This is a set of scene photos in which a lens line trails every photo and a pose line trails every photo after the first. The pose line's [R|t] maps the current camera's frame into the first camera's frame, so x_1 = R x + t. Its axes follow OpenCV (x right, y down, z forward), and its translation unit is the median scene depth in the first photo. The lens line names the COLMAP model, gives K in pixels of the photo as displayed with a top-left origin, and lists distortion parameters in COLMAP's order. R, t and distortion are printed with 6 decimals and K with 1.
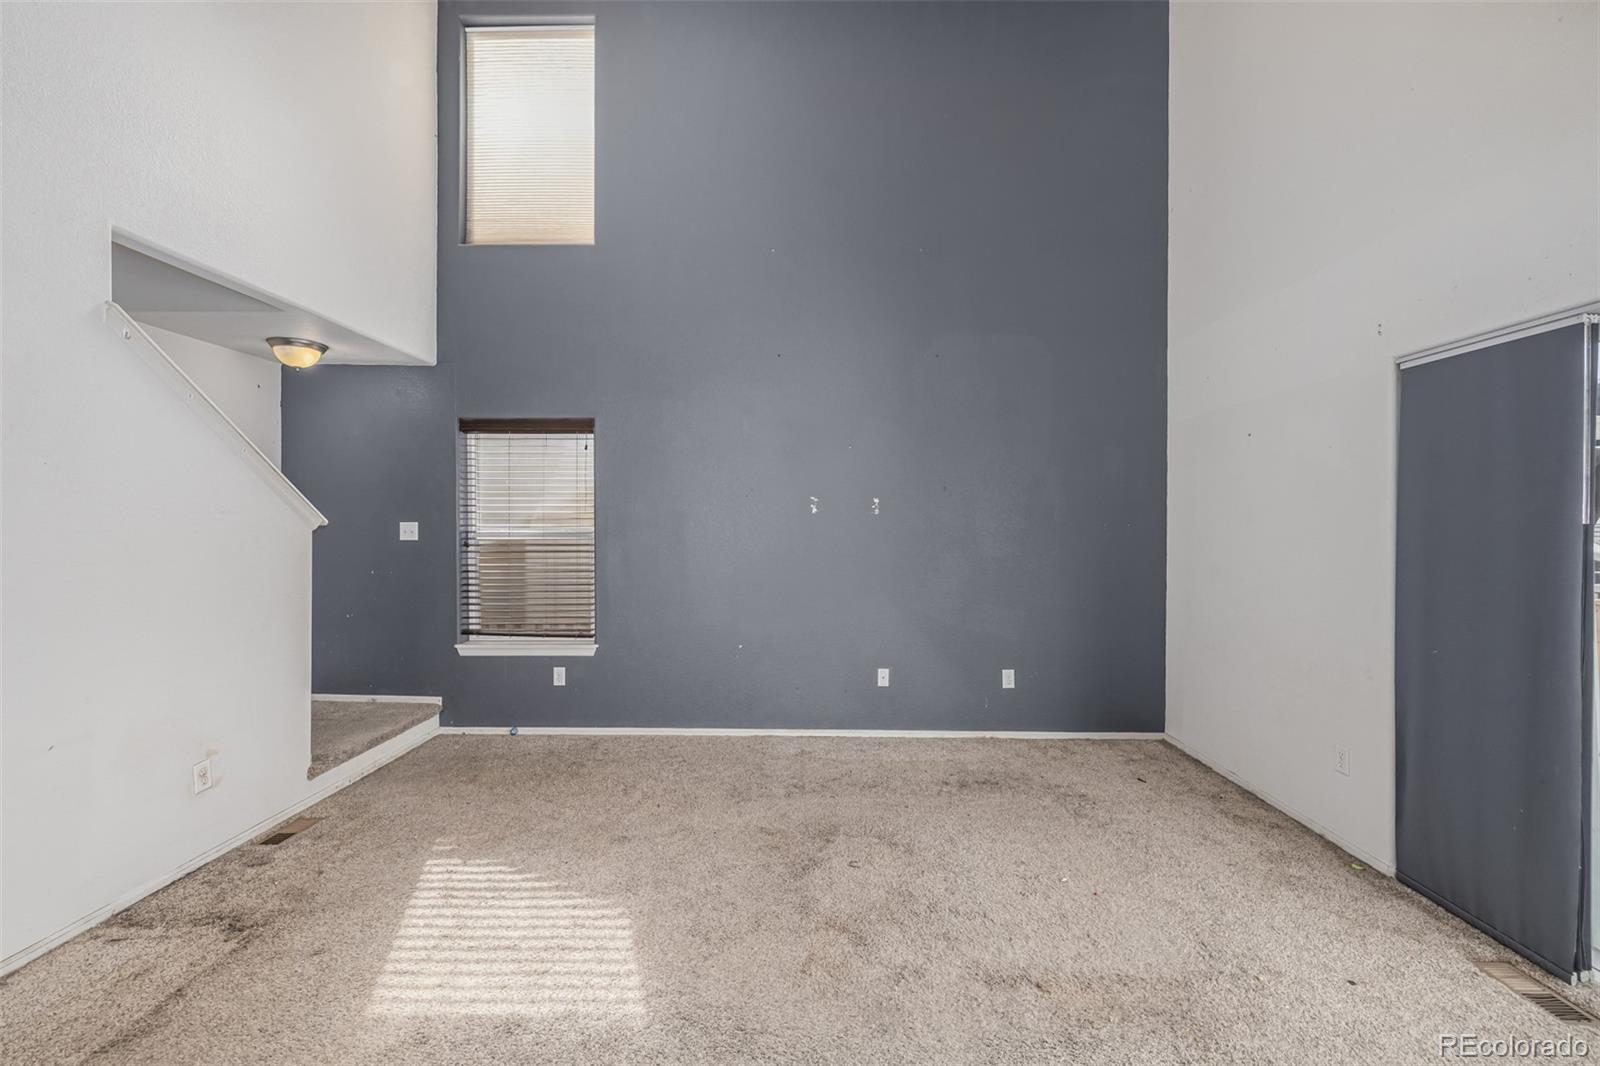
lens RADIAL K [[671.1, 0, 807.2], [0, 671.1, 527.6], [0, 0, 1]] dist [-0.002545, 0.000694]
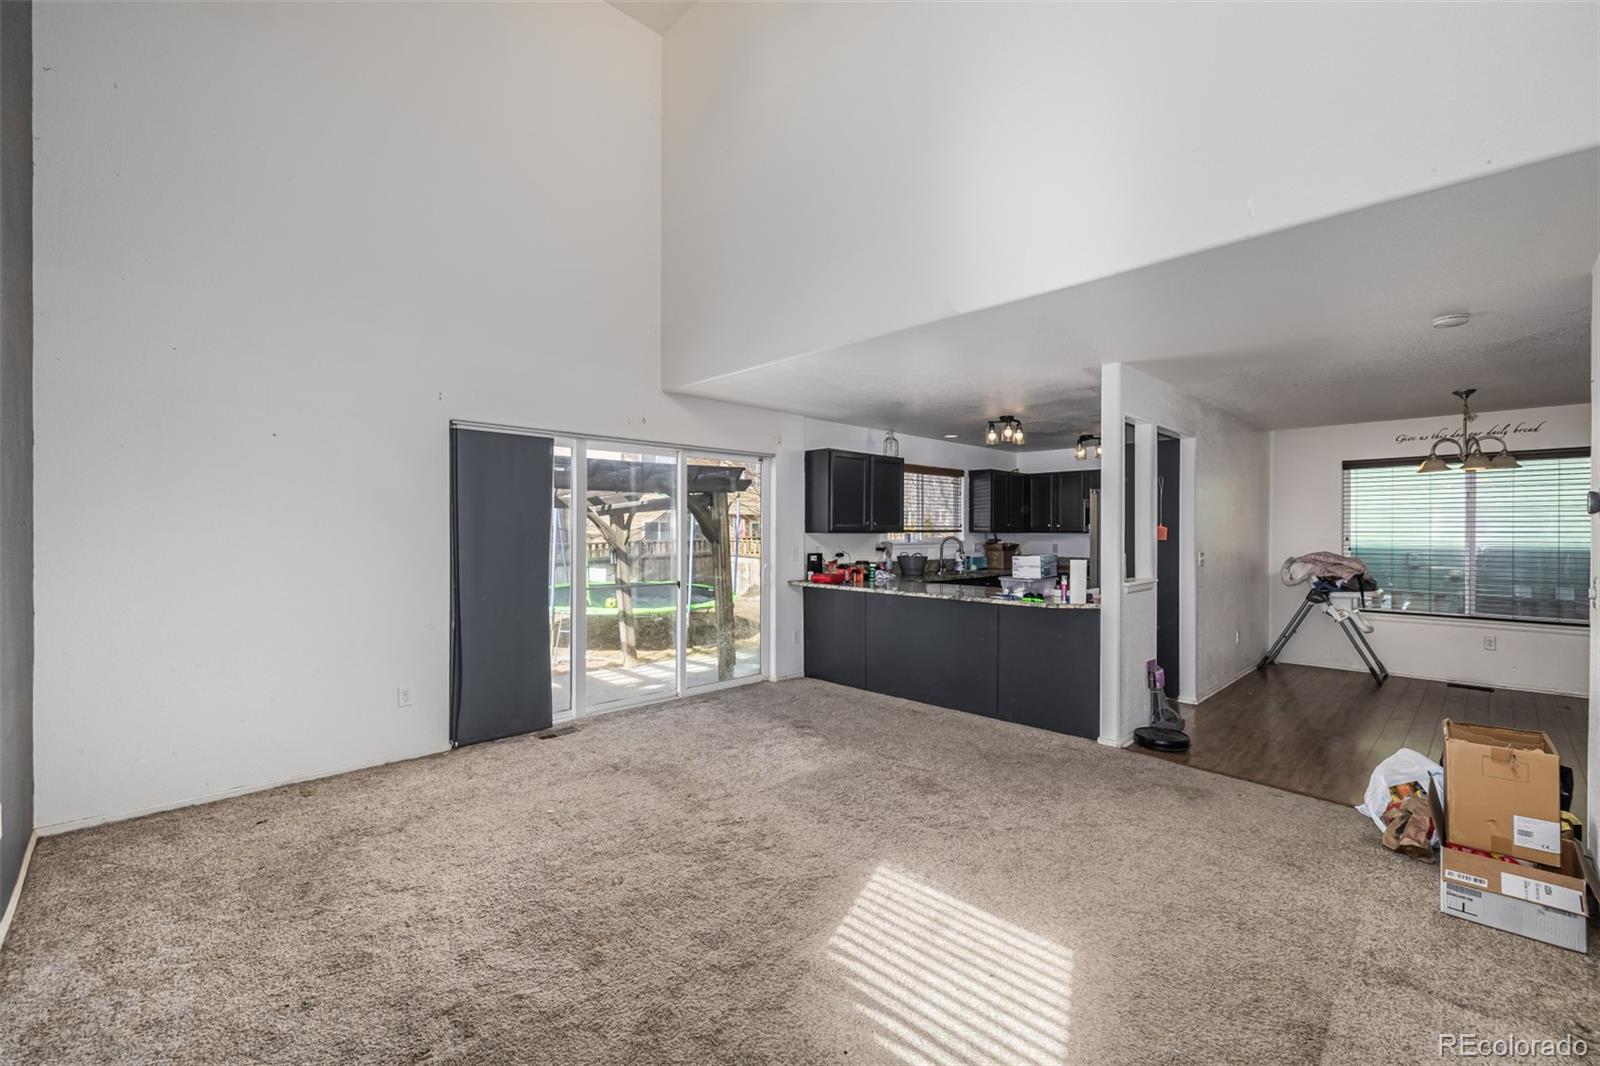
lens RADIAL K [[671.1, 0, 796.3], [0, 671.1, 532.0], [0, 0, 1]] dist [-0.002545, 0.000694]
pose [[-0.706878, -0.008435, 0.707285, -0.620484], [-0.003706, 0.999959, 0.008222, -0.002871], [-0.707326, 0.003191, -0.706880, 1.186866]]
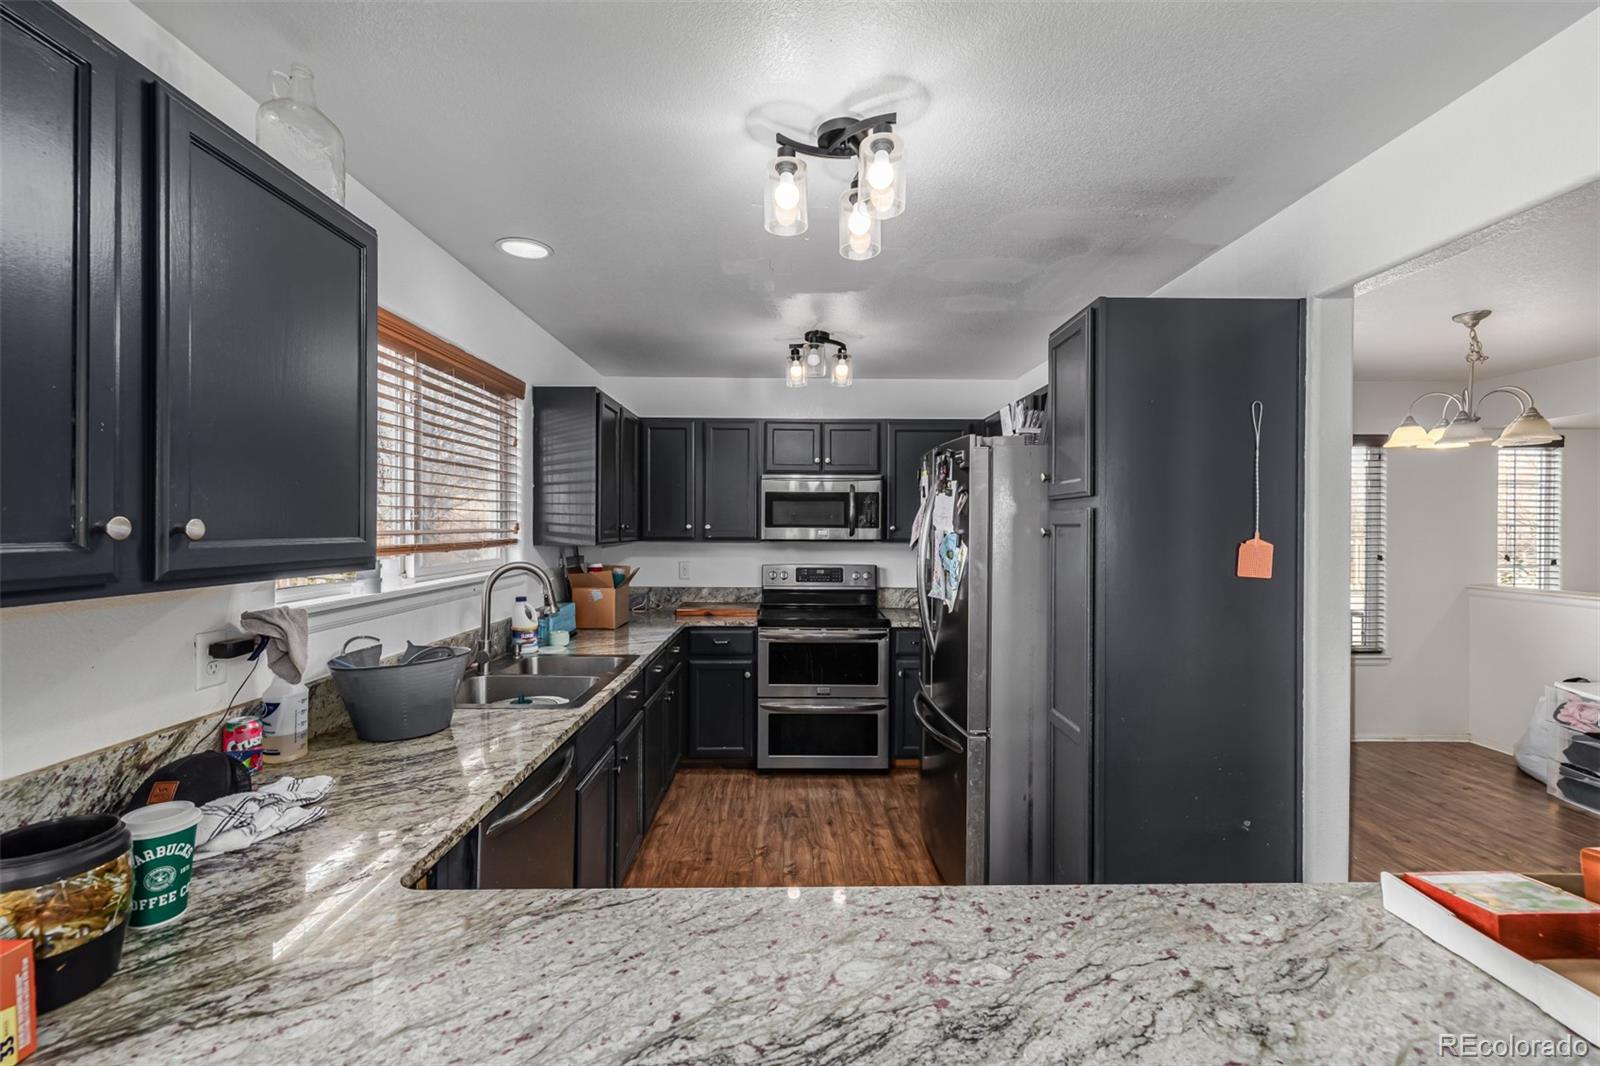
lens RADIAL K [[671.1, 0, 796.3], [0, 671.1, 528.1], [0, 0, 1]] dist [-0.002545, 0.000694]
pose [[-0.999573, -0.007521, -0.028240, 0.310022], [-0.007777, 0.999930, 0.008956, -0.018136], [0.028170, 0.009172, -0.999561, -0.014570]]
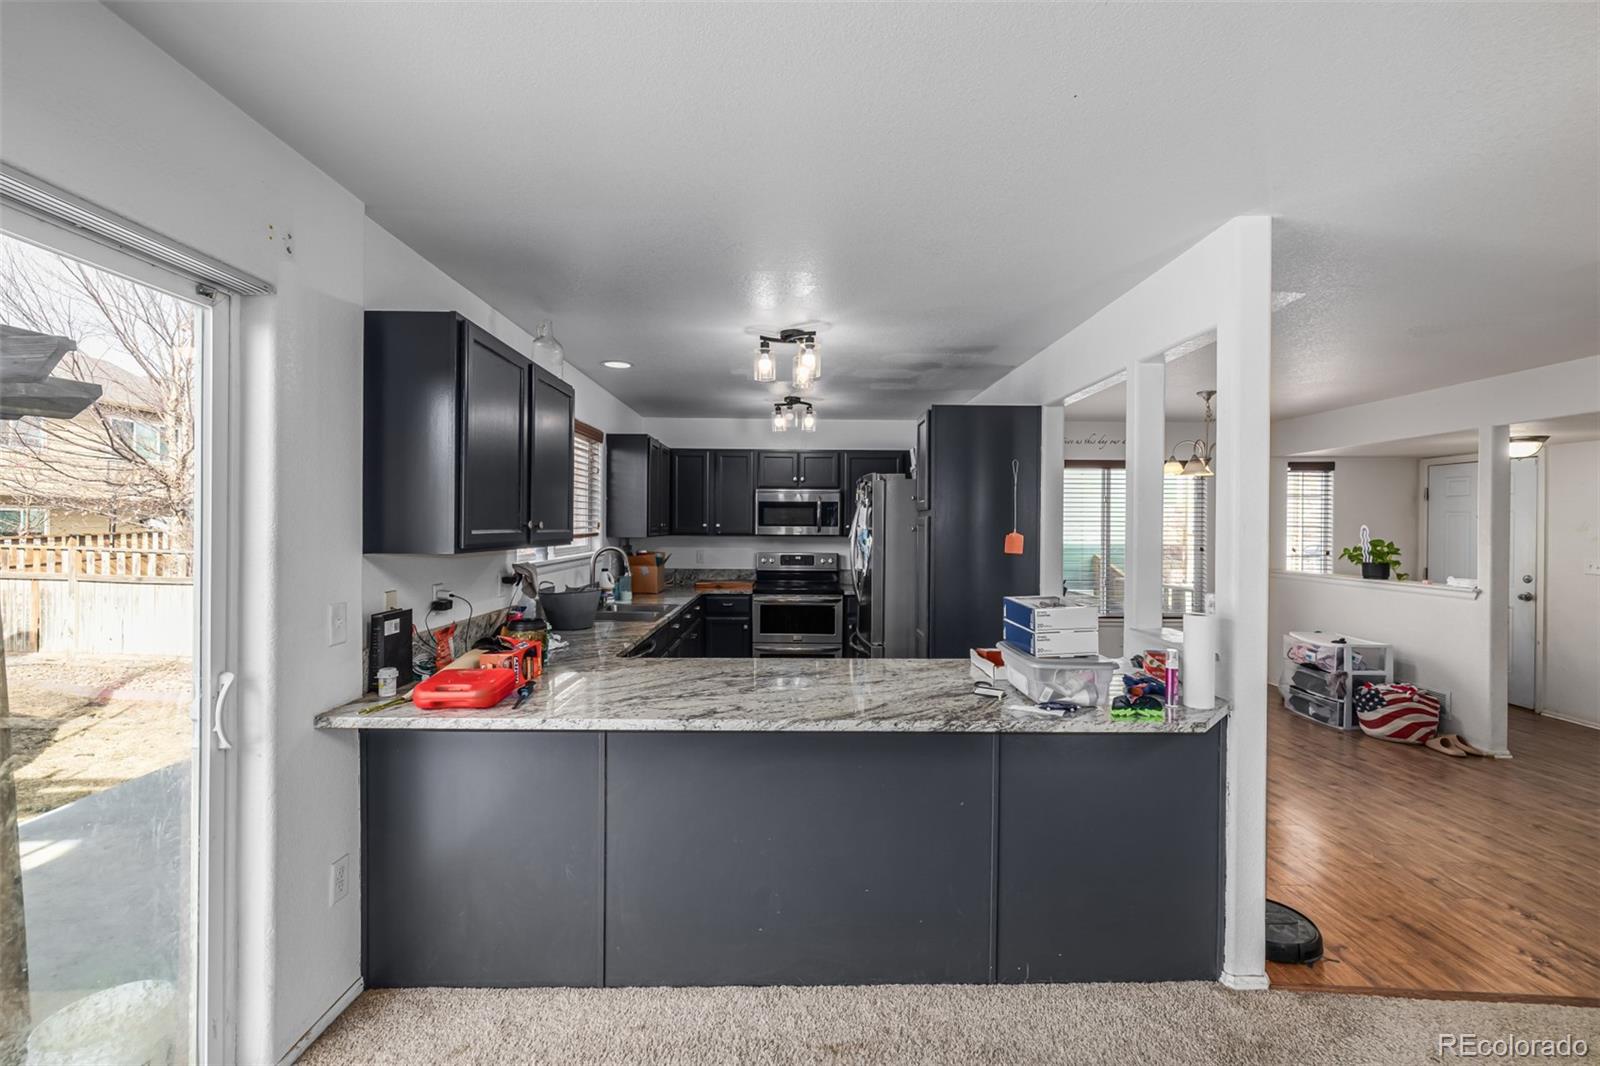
lens RADIAL K [[671.1, 0, 796.5], [0, 671.1, 526.8], [0, 0, 1]] dist [-0.002545, 0.000694]
pose [[-0.999521, -0.010900, -0.028950, 0.284228], [-0.011135, 0.999906, 0.007985, -0.021075], [0.028860, 0.008304, -0.999549, 0.494824]]
